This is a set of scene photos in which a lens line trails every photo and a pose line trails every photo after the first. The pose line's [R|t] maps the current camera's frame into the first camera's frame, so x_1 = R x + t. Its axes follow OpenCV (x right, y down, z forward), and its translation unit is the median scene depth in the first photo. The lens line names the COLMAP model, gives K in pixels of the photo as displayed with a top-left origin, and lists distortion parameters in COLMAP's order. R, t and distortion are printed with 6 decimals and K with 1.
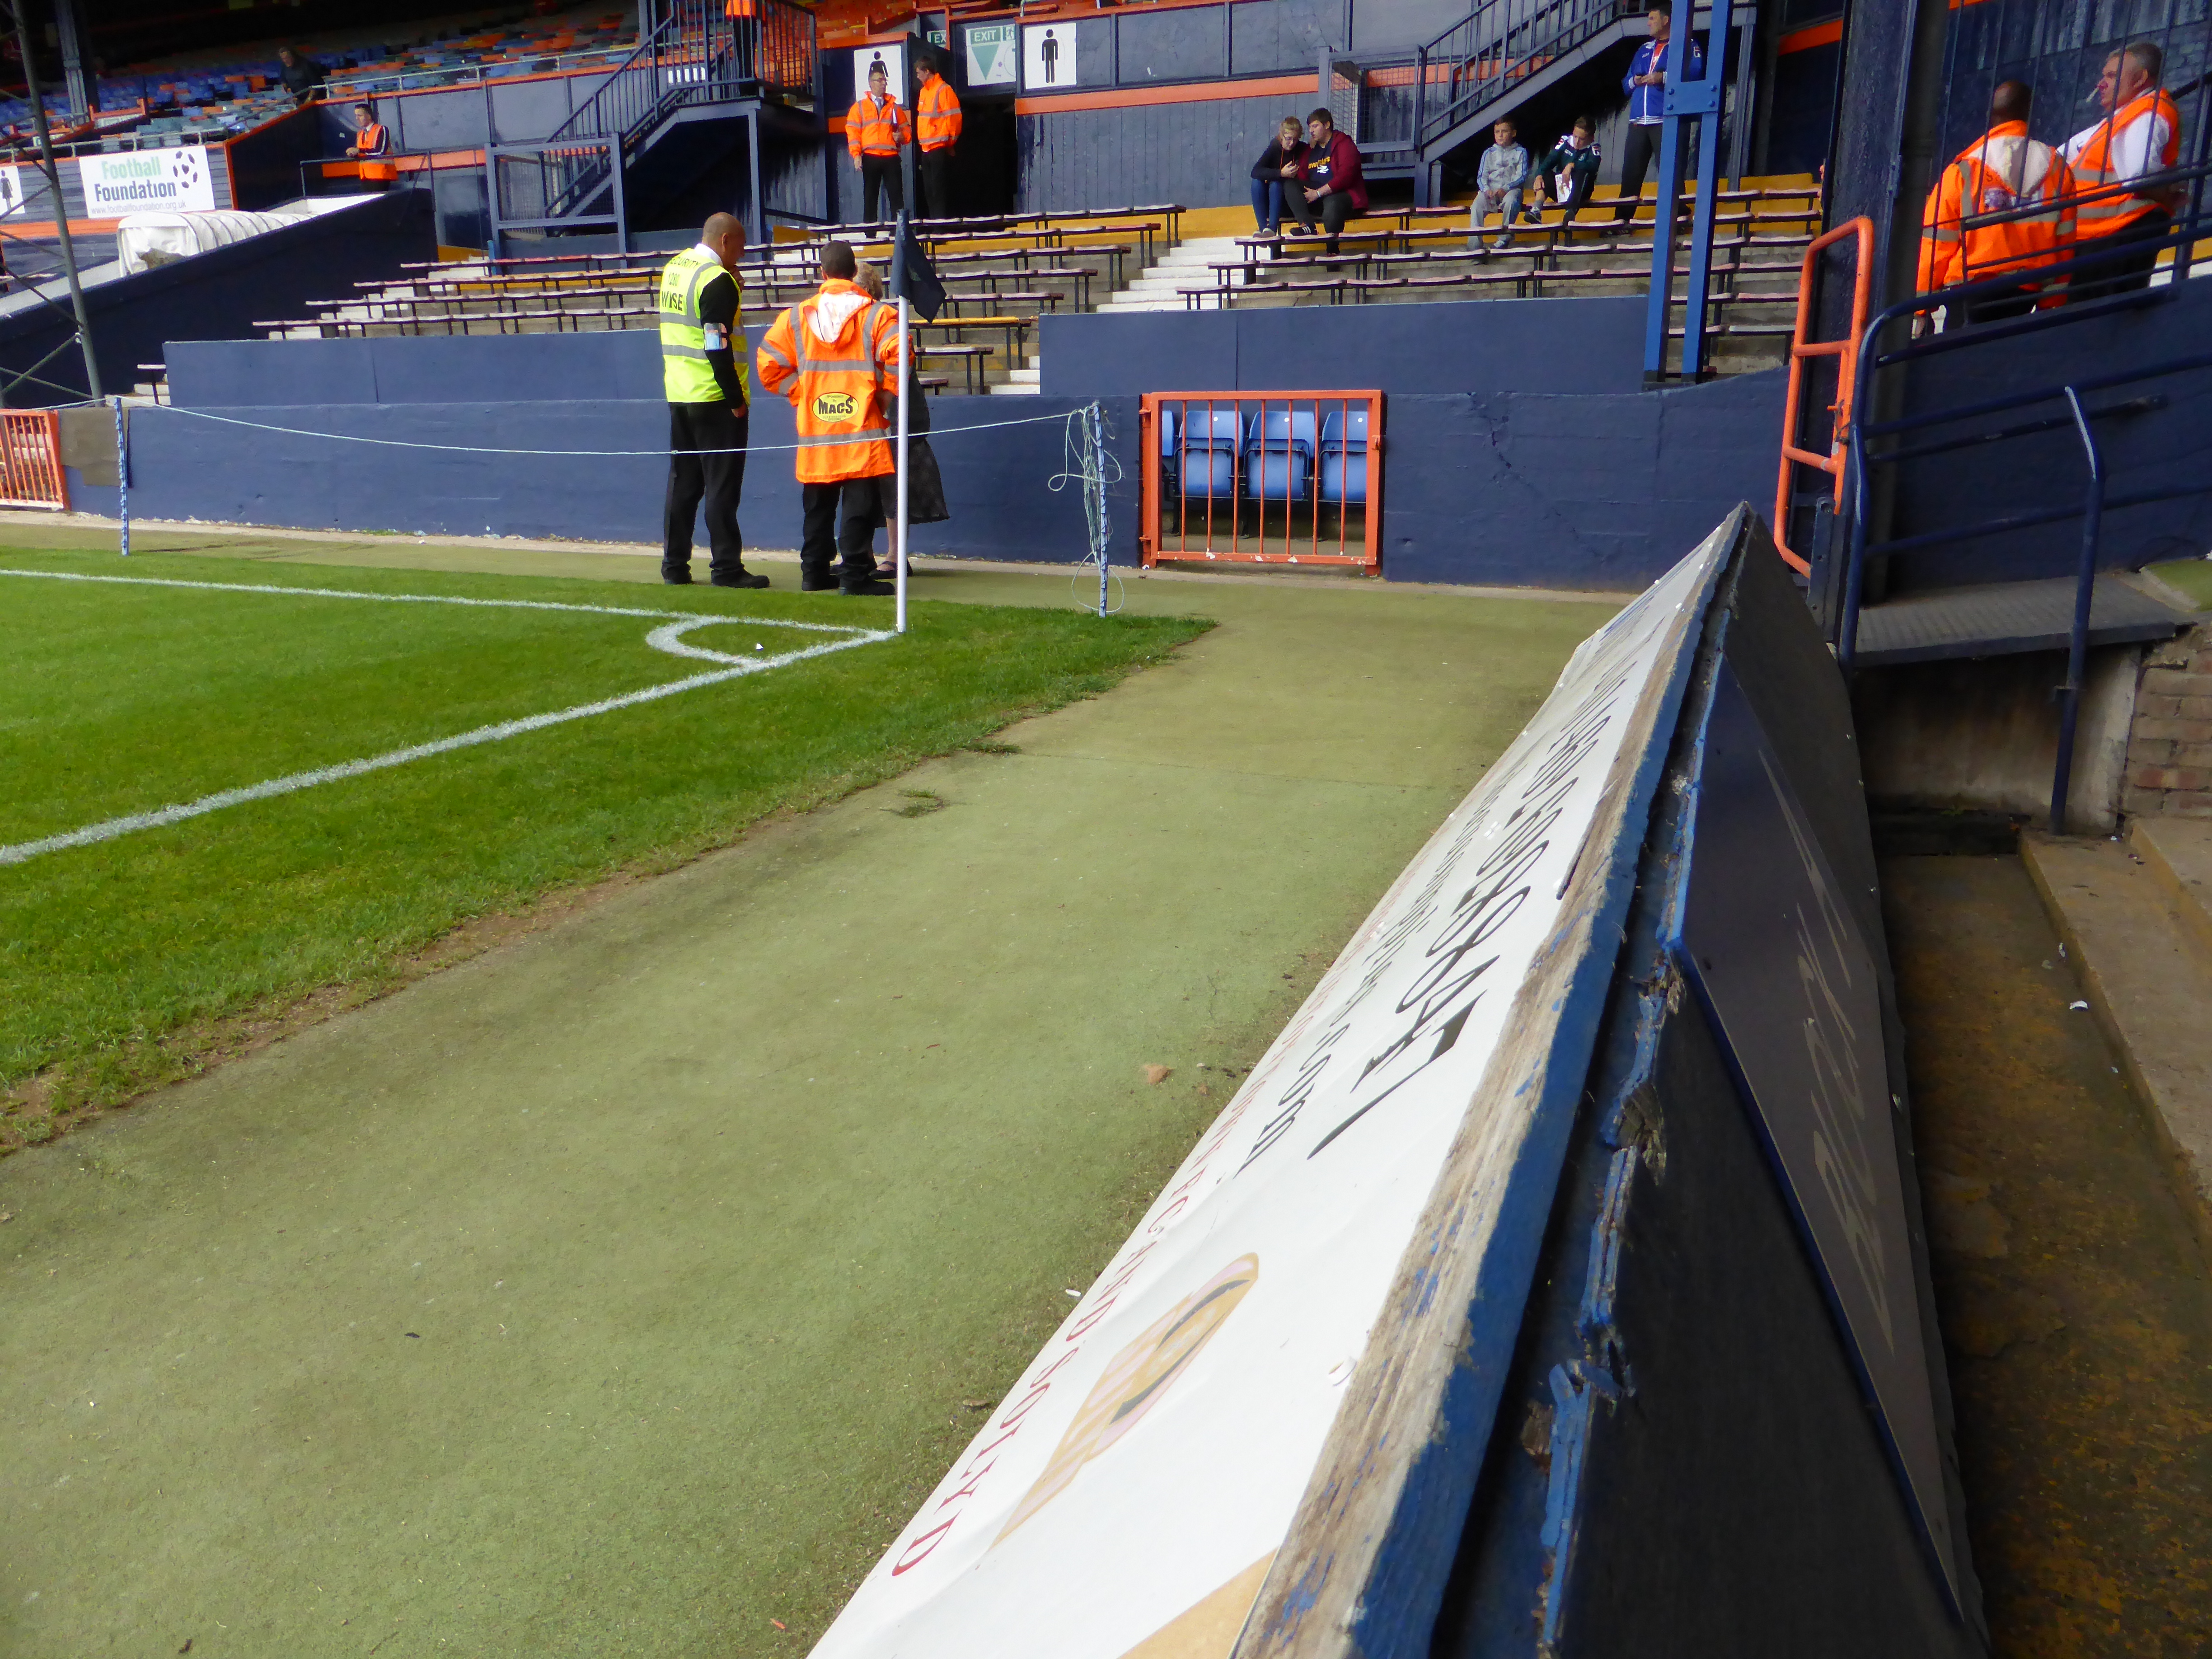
lens RADIAL K [[1574.1, 0, 1109.4], [0, 1574.1, 825.9], [0, 0, 1]] dist [-0.025983, 0.020435]
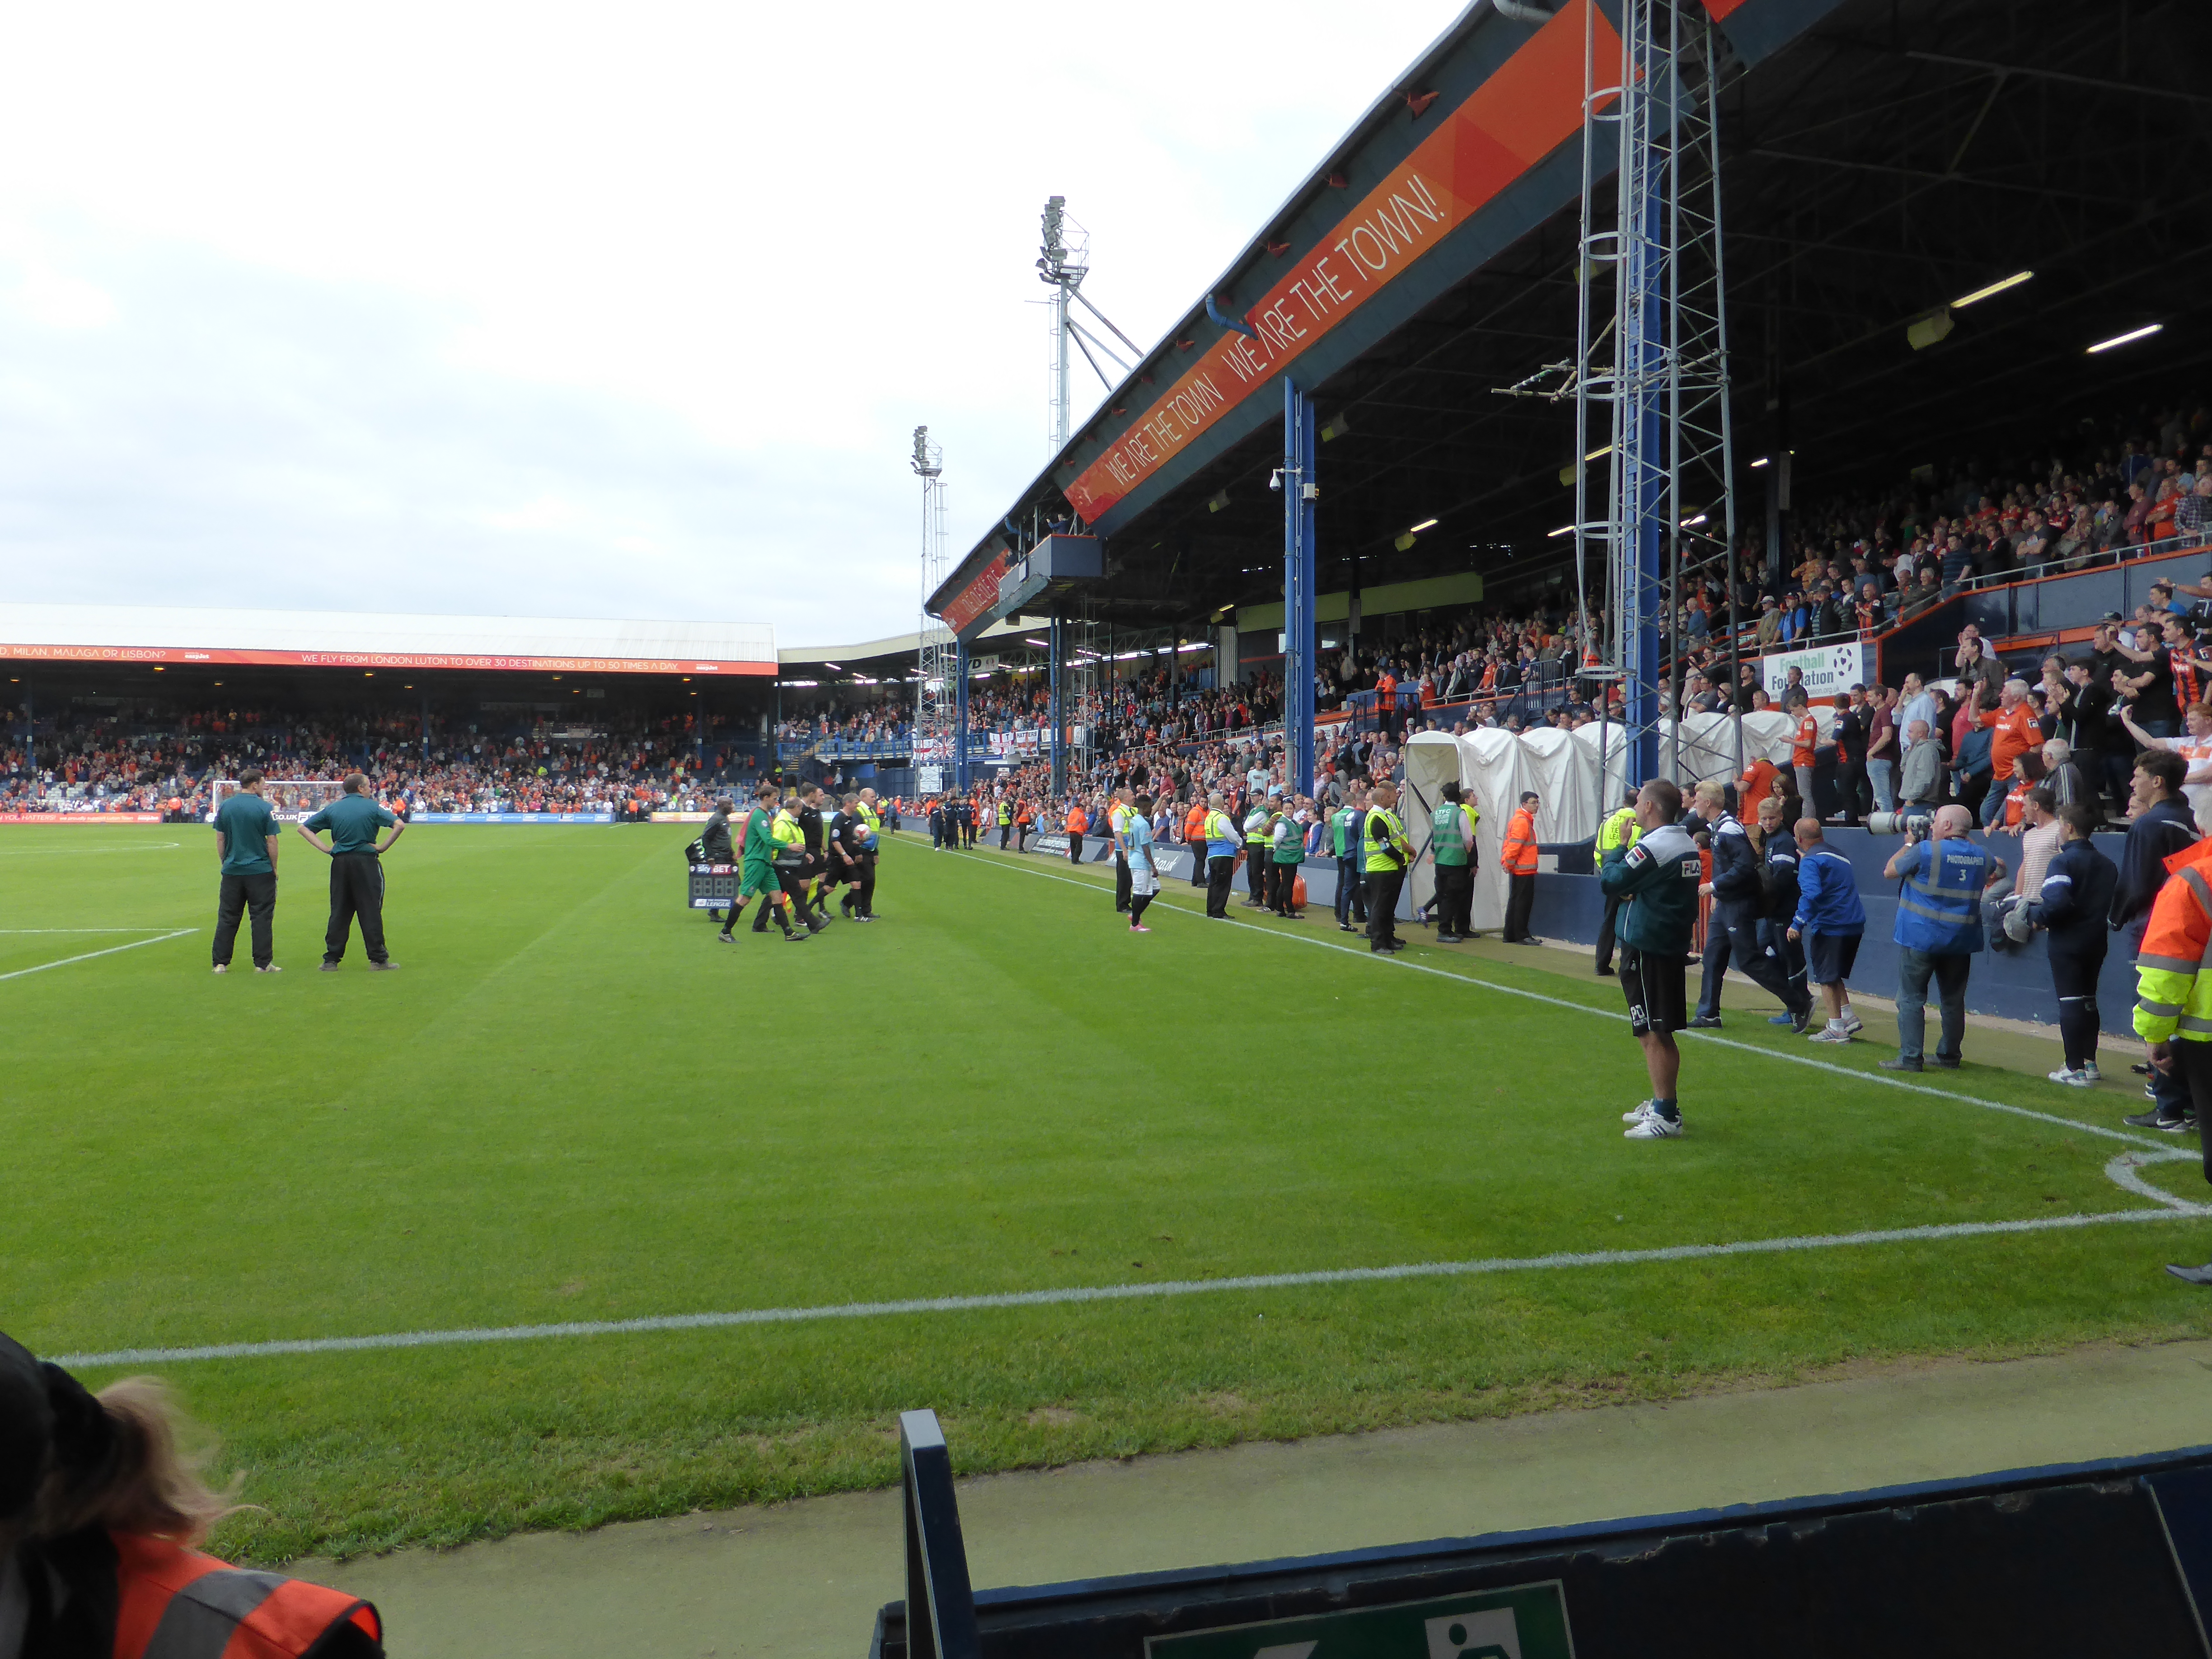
lens RADIAL K [[1629.5, 0, 1111.1], [0, 1629.5, 821.8], [0, 0, 1]] dist [-0.006204, 0.004256]
pose [[0.590141, 0.002537, -0.807297, 0.477879], [-0.199986, 0.969286, -0.143146, -0.080320], [0.782138, 0.245924, 0.572522, -0.689444]]
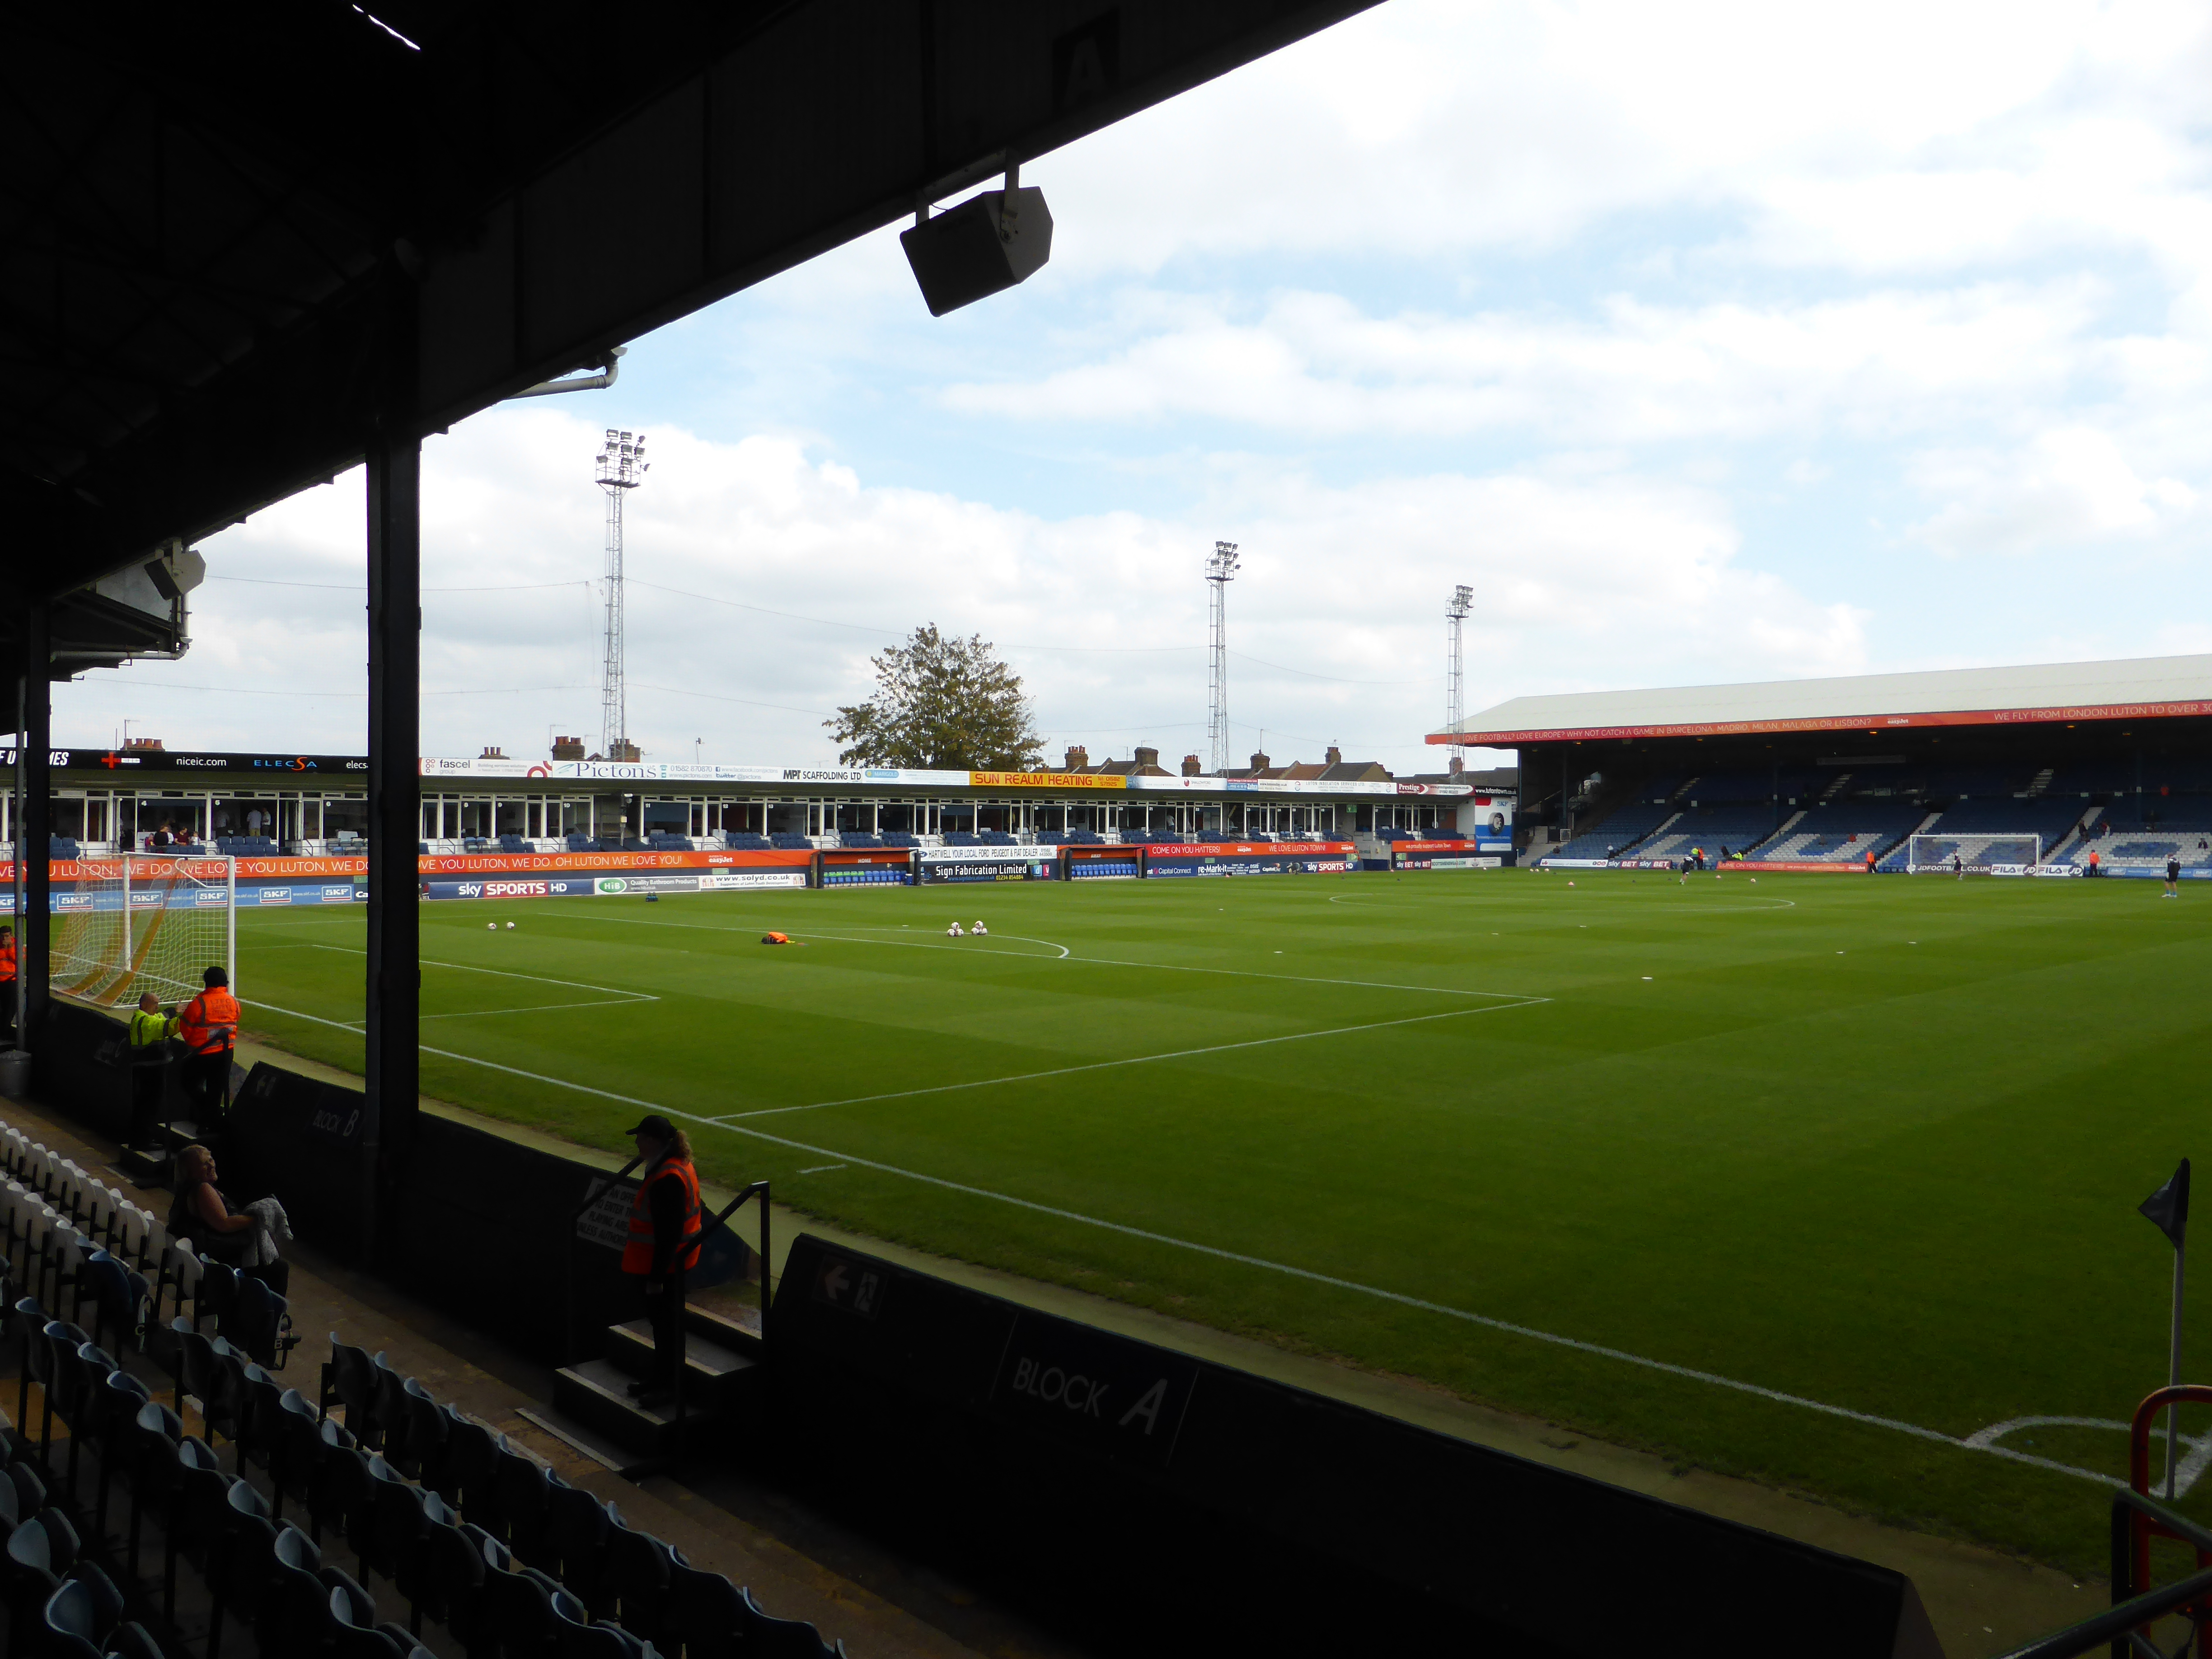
lens RADIAL K [[1574.1, 0, 1105.1], [0, 1574.1, 831.1], [0, 0, 1]] dist [-0.025983, 0.020435]
pose [[-0.396249, -0.008418, -0.918105, 2.419218], [-0.238268, 0.966643, 0.093972, -1.018409], [0.886688, 0.255991, -0.385036, 1.253720]]
